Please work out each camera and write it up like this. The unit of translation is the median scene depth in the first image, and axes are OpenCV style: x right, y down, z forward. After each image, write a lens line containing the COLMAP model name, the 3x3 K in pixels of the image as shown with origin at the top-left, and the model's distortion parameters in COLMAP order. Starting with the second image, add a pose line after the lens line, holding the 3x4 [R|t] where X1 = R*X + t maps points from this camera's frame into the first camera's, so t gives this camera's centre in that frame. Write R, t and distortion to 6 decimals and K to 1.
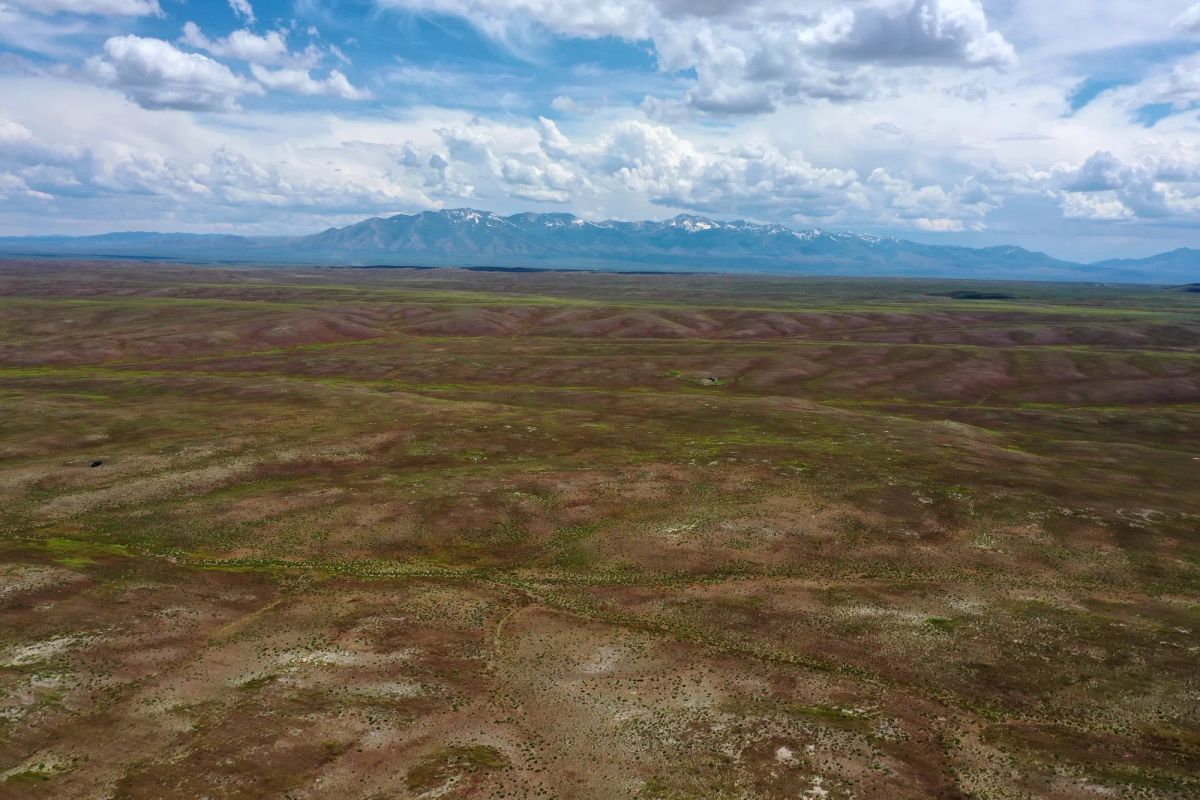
lens RADIAL K [[957.9, 0, 599.5], [0, 957.9, 399.9], [0, 0, 1]] dist [0.005345, 0.007297]
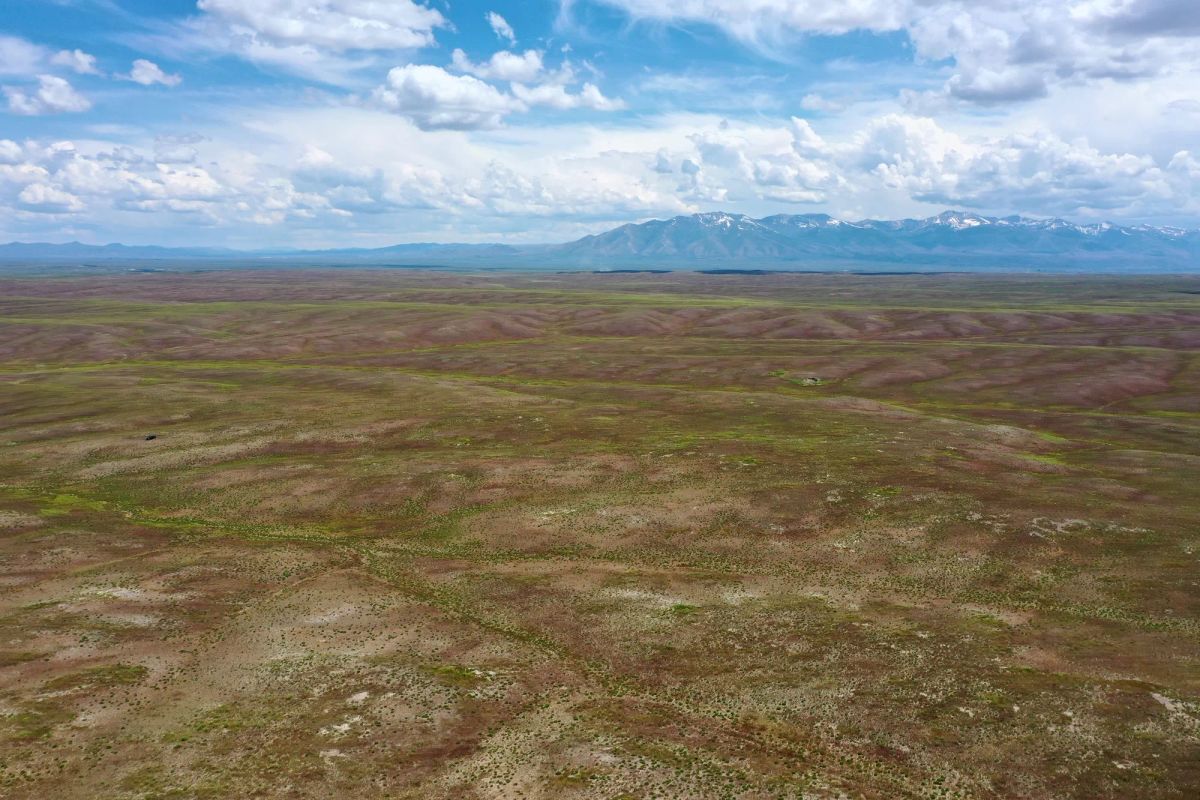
lens RADIAL K [[957.9, 0, 593.0], [0, 957.9, 395.9], [0, 0, 1]] dist [0.005345, 0.007297]
pose [[0.964852, 0.019117, -0.262098, 0.116889], [-0.021131, 0.999765, -0.004868, 0.003434], [0.261943, 0.010236, 0.965029, -0.000012]]
